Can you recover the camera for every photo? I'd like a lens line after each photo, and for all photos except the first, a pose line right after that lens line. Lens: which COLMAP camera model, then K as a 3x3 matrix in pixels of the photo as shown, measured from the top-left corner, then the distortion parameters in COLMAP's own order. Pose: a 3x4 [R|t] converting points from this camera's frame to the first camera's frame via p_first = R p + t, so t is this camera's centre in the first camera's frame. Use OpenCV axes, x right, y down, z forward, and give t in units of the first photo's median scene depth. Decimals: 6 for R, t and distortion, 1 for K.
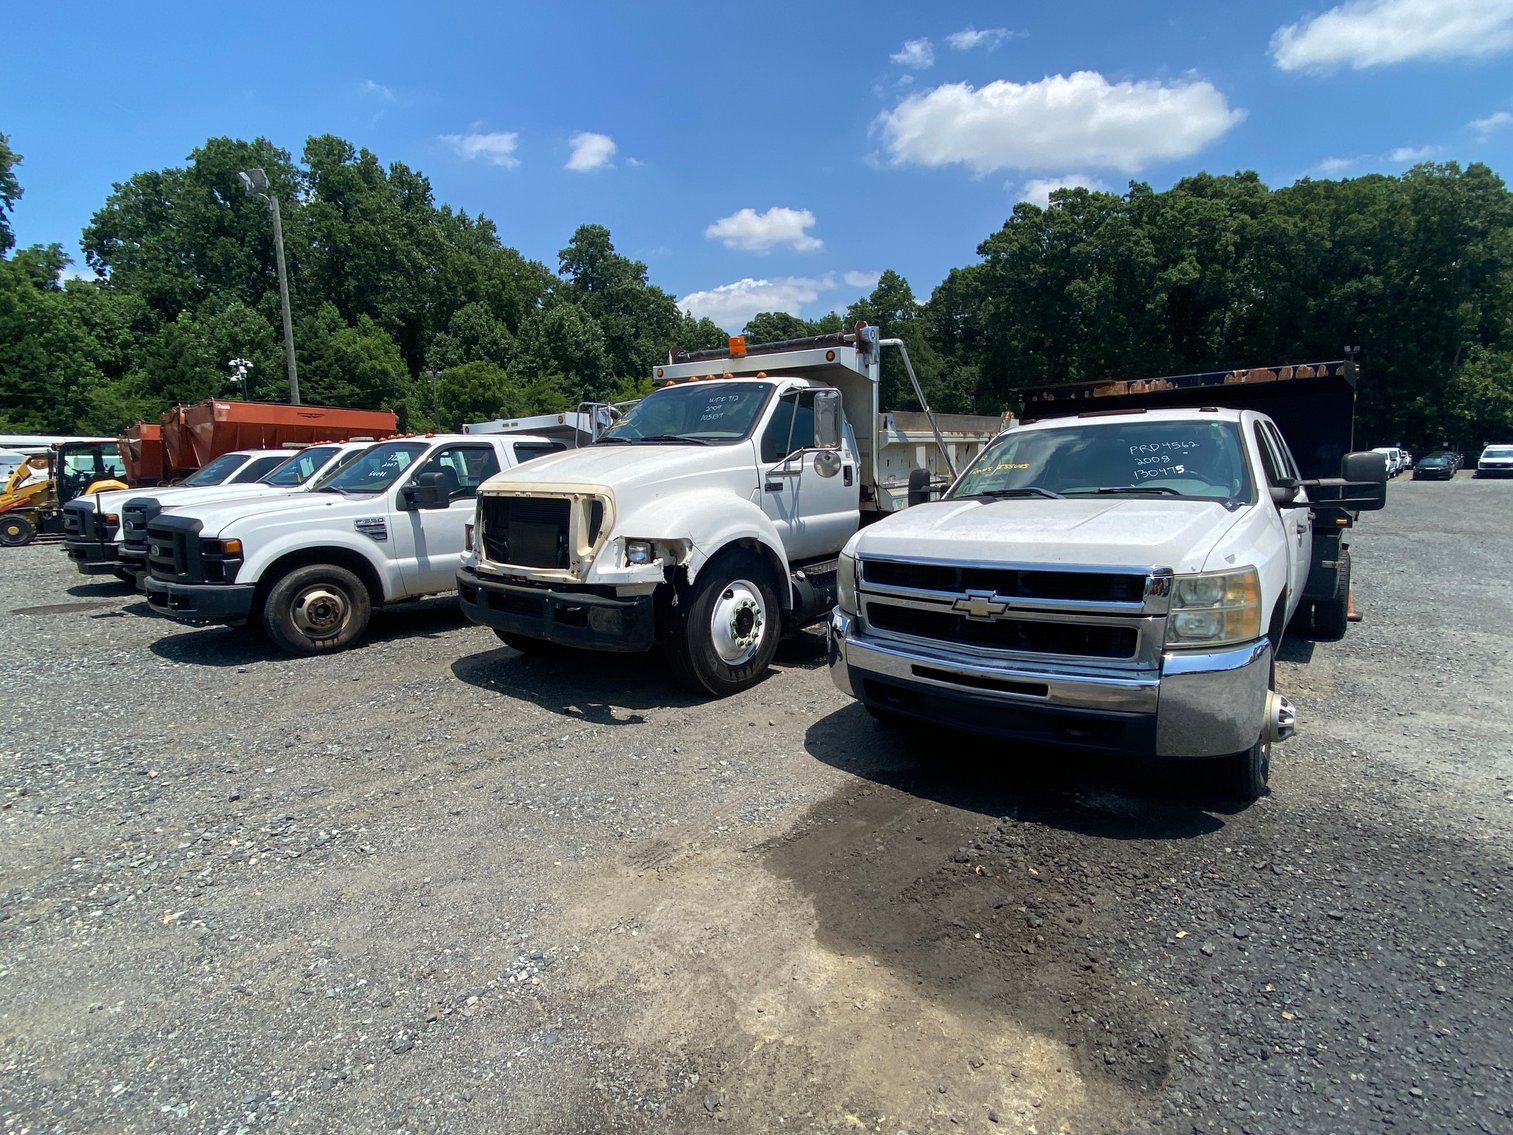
lens RADIAL K [[747.0, 0, 753.8], [0, 747.0, 564.8], [0, 0, 1]] dist [0.015927, -0.017454]
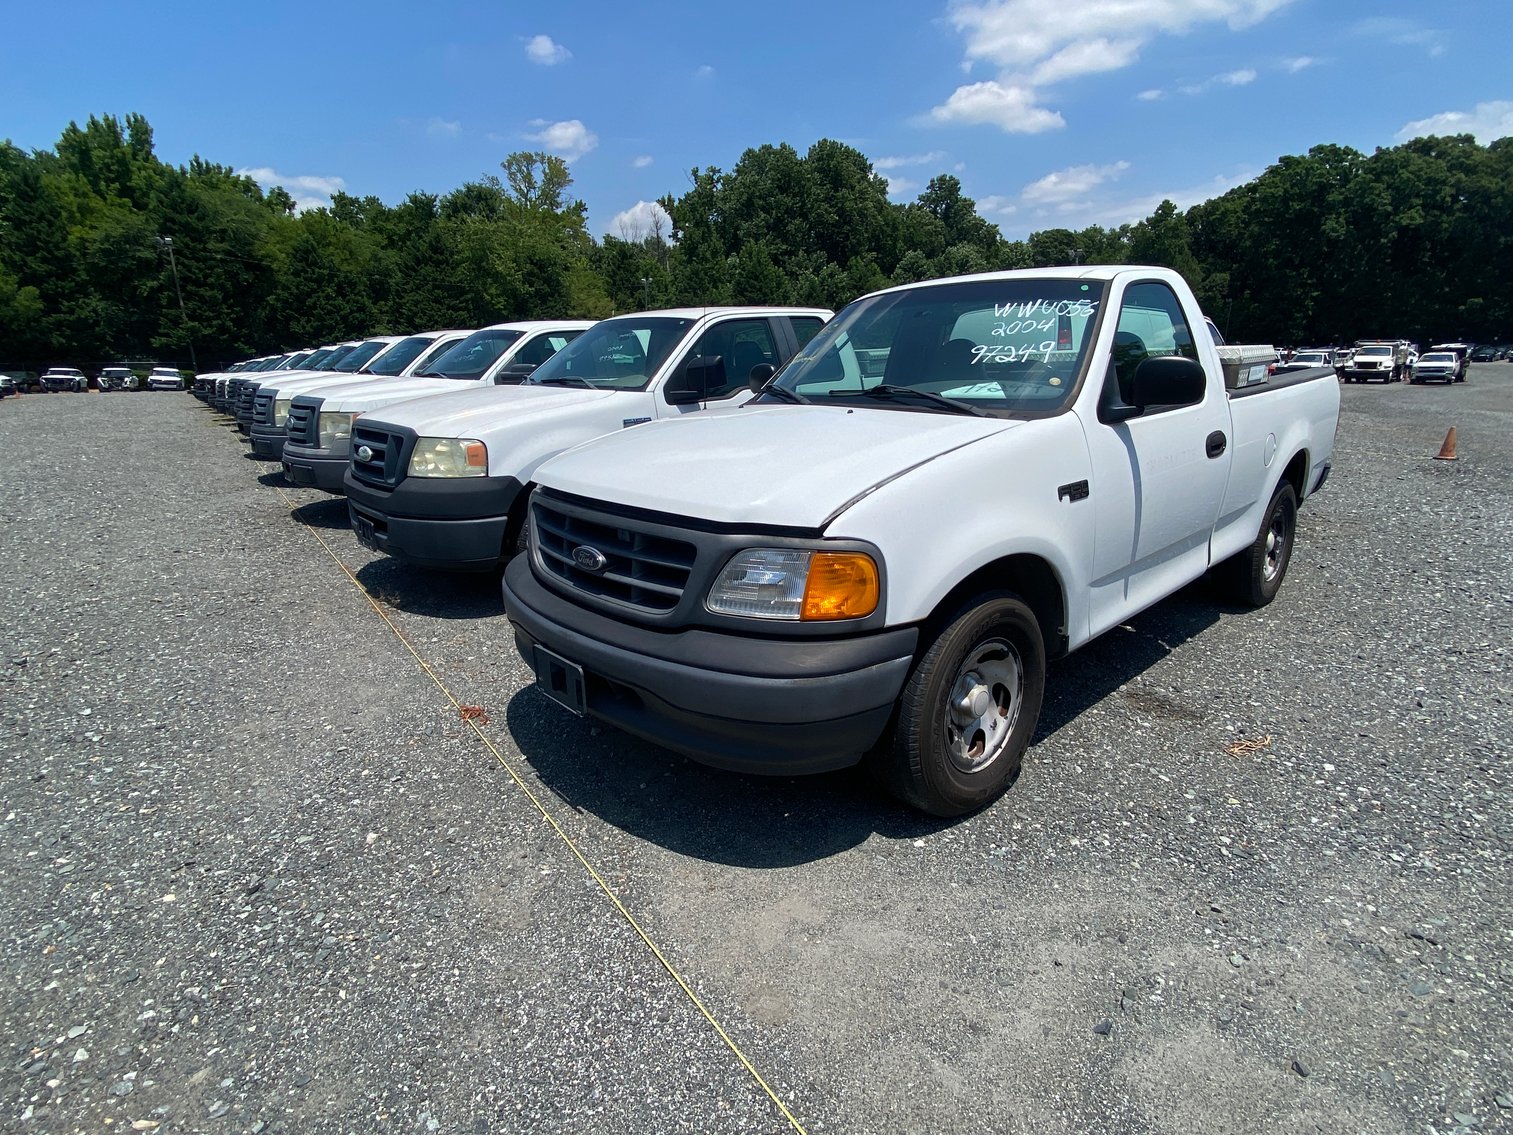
lens RADIAL K [[747.0, 0, 753.8], [0, 747.0, 564.8], [0, 0, 1]] dist [0.015927, -0.017454]
pose [[0.990672, 0.032988, -0.132216, -0.486209], [-0.013014, 0.988725, 0.149178, 0.082688], [0.135646, -0.146066, 0.979931, -0.705625]]
